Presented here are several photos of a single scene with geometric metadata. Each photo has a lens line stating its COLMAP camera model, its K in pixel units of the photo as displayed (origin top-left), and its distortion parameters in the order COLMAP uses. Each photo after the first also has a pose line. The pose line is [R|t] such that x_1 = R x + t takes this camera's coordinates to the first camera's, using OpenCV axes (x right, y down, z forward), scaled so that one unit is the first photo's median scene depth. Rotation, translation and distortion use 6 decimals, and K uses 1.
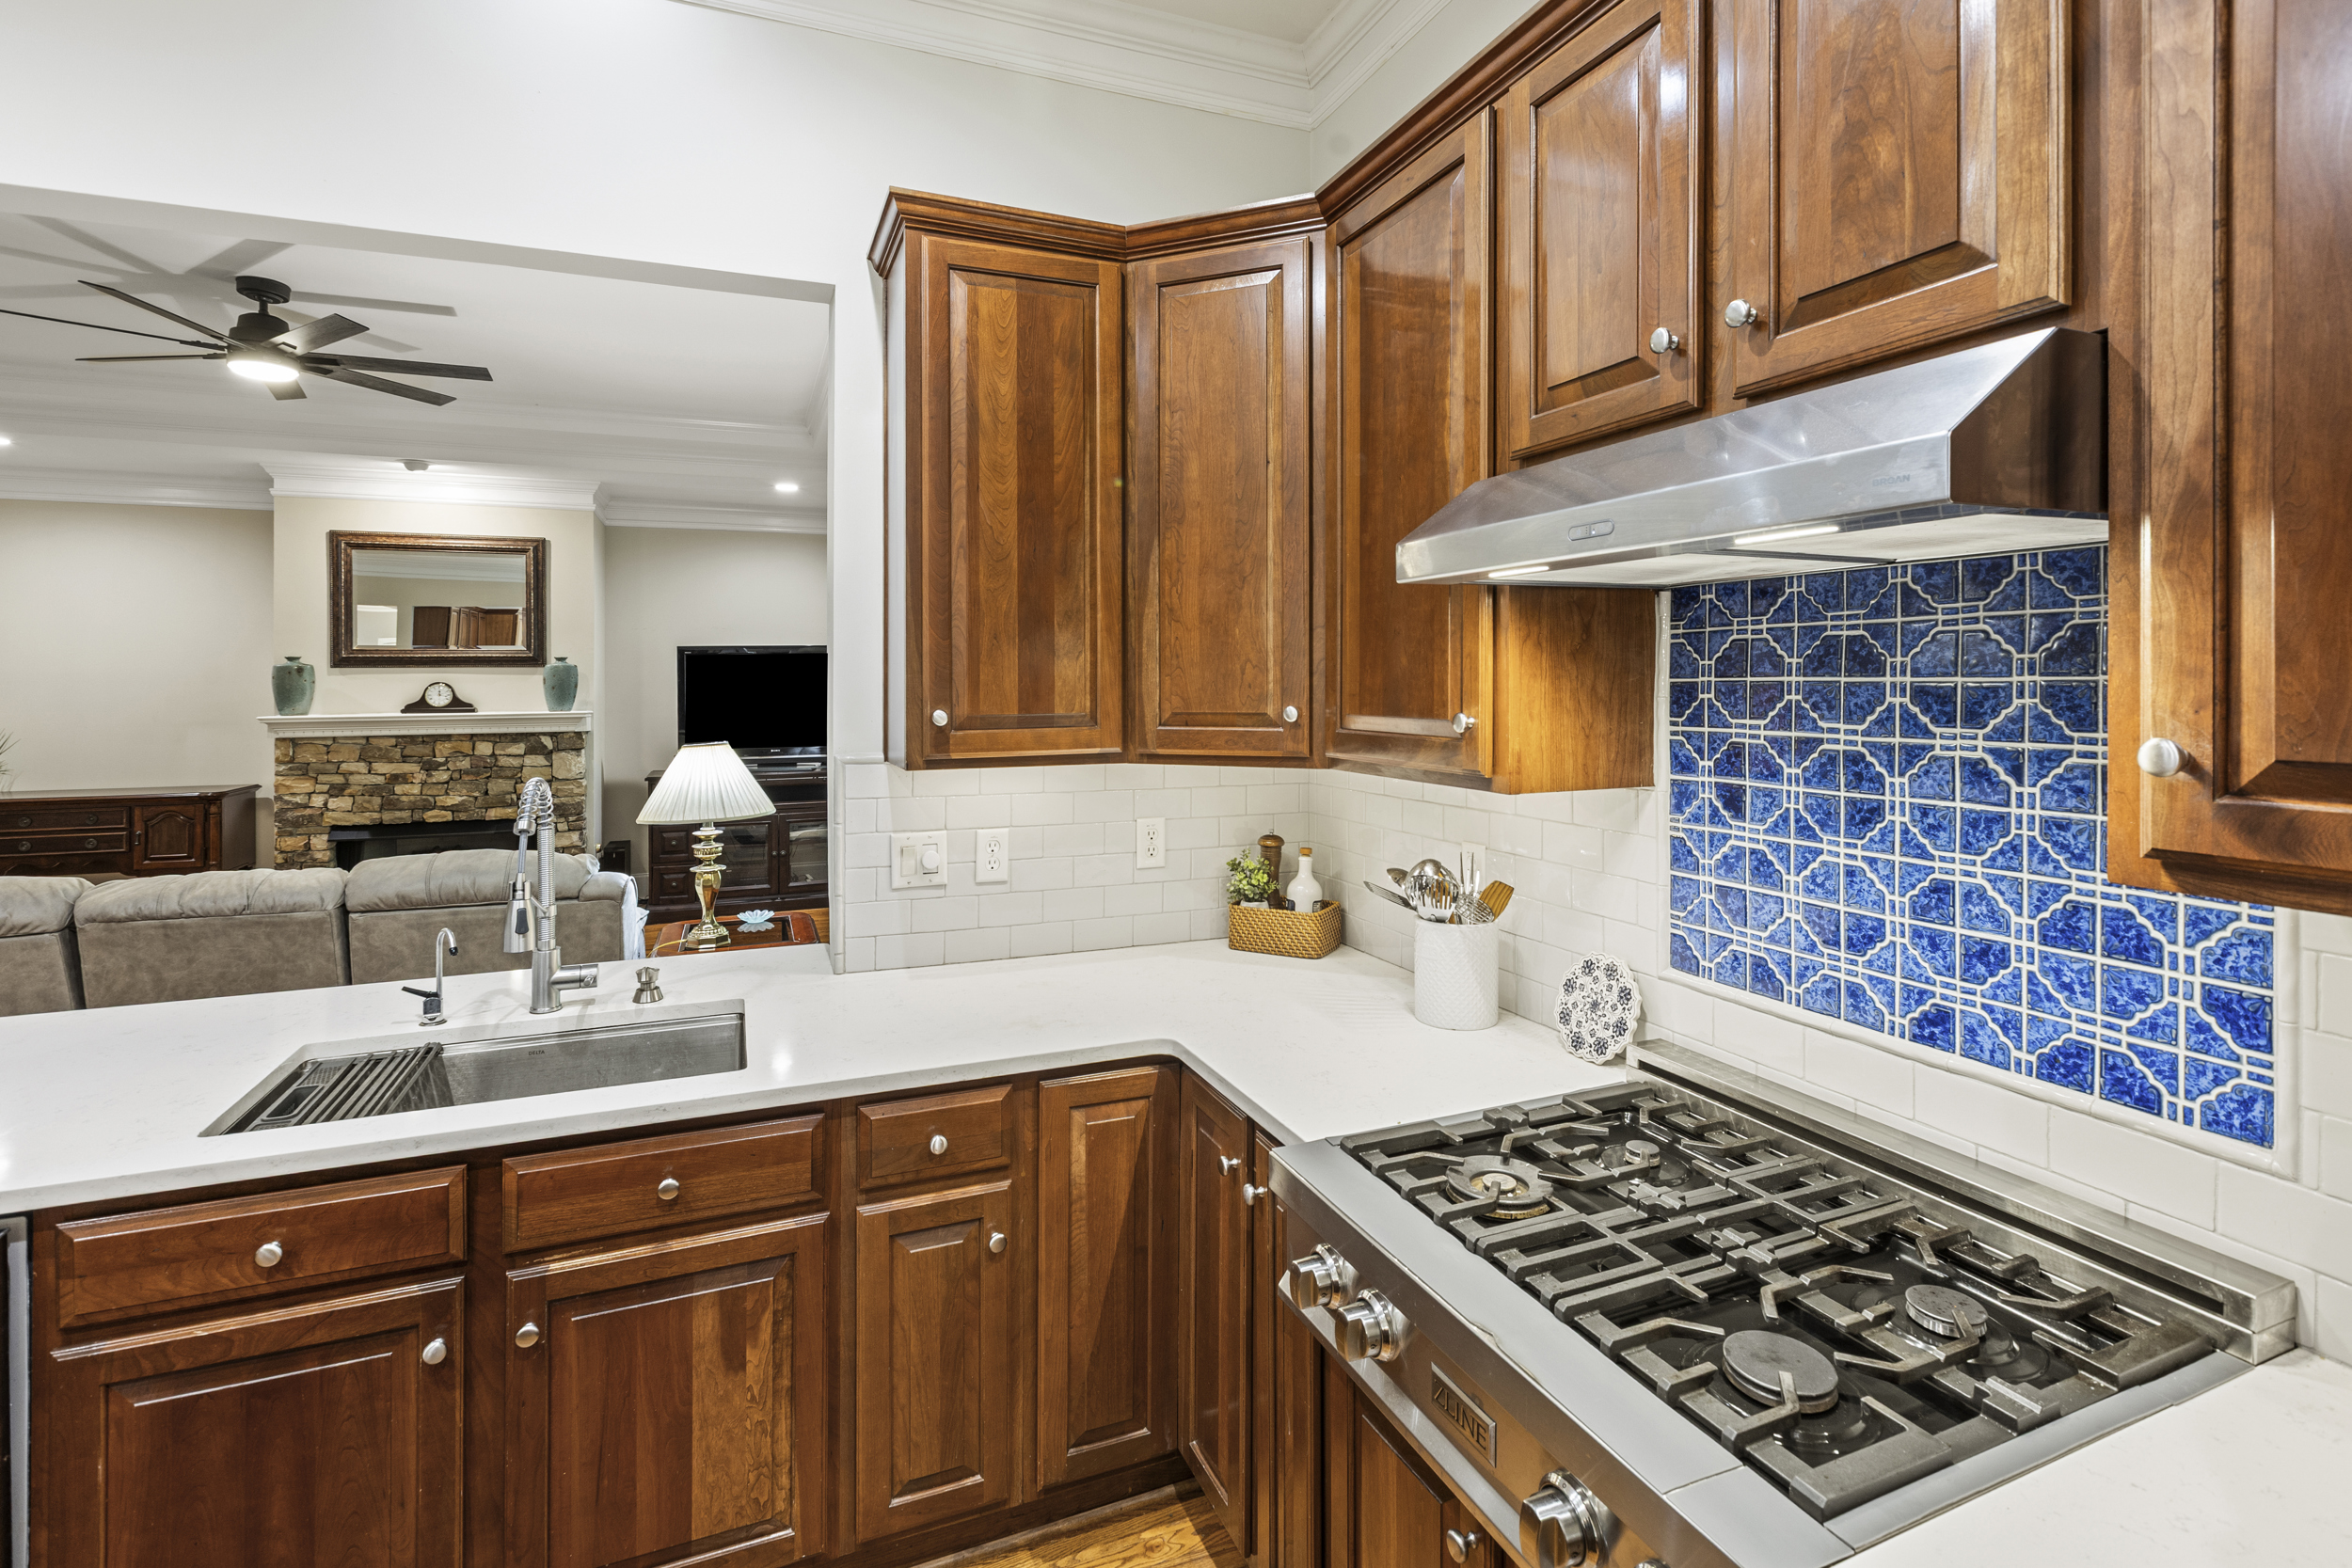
lens RADIAL K [[1061.4, 0, 1198.6], [0, 1061.4, 700.5], [0, 0, 1]] dist [-0.011301, -0.001410]
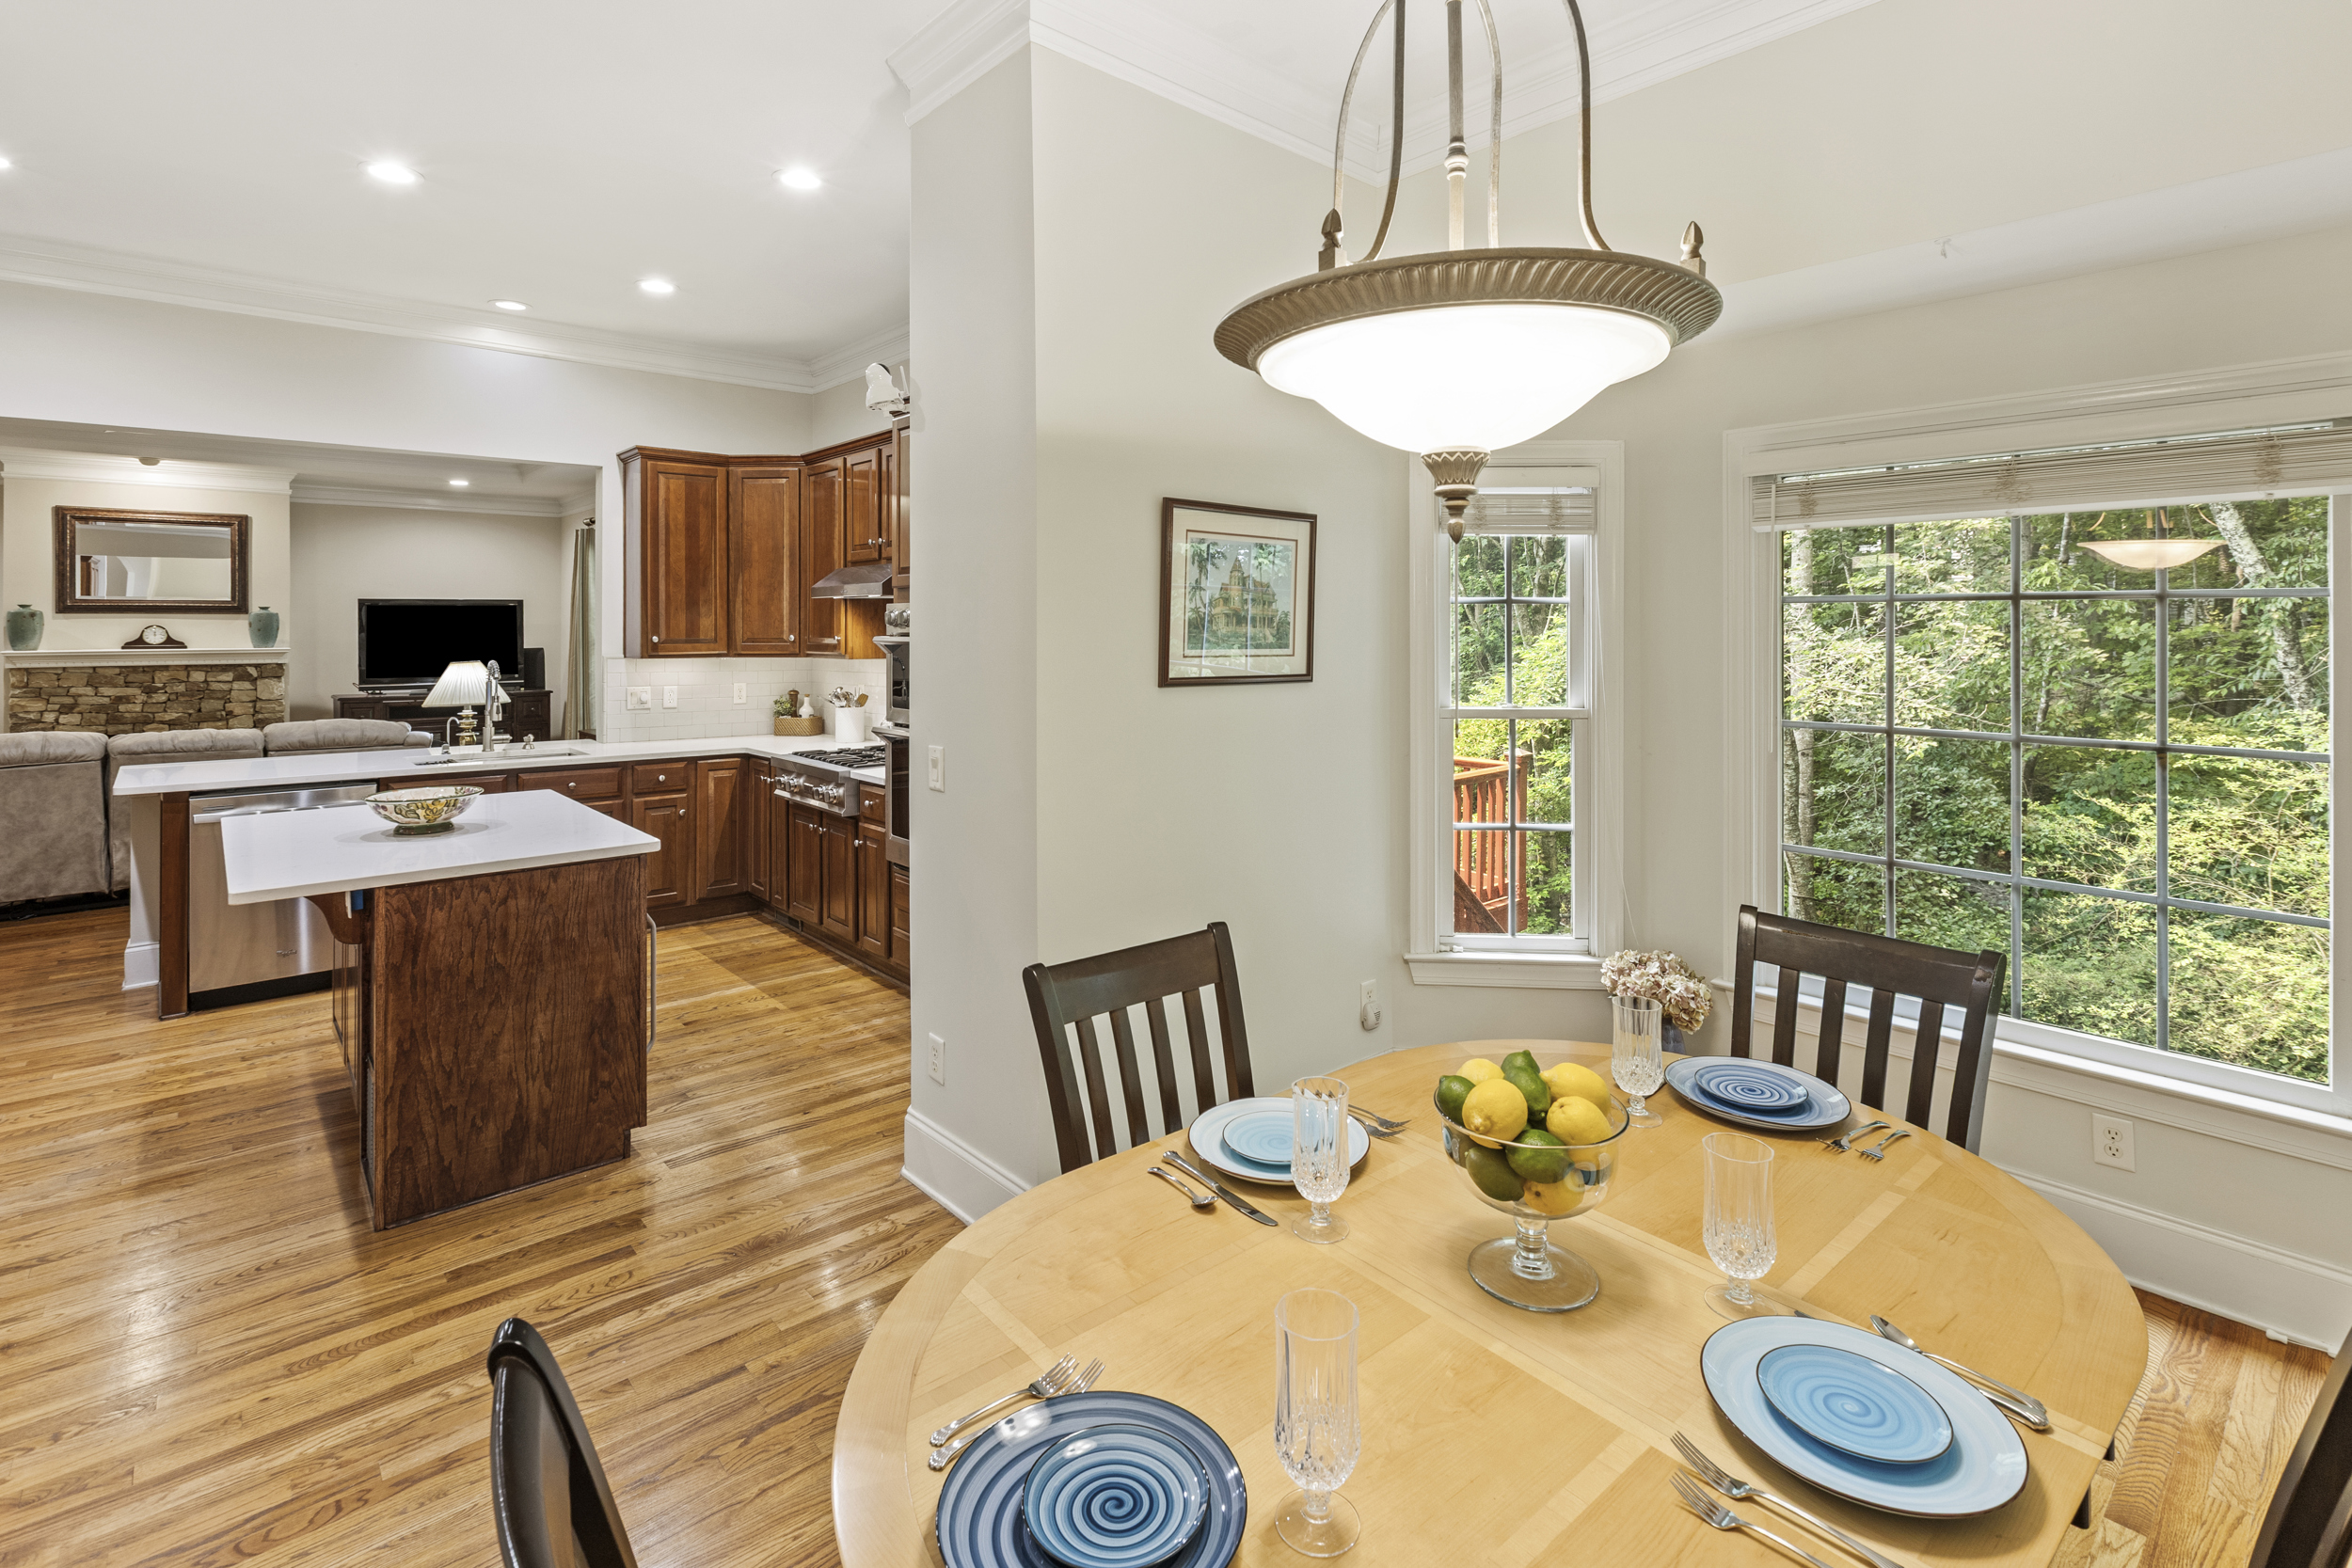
lens RADIAL K [[1061.4, 0, 1187.4], [0, 1061.4, 638.1], [0, 0, 1]] dist [-0.011301, -0.001410]
pose [[0.942277, 0.000673, 0.334833, 0.045043], [0.002563, 0.999954, -0.009222, 0.014253], [-0.334824, 0.009548, 0.942232, -0.674876]]
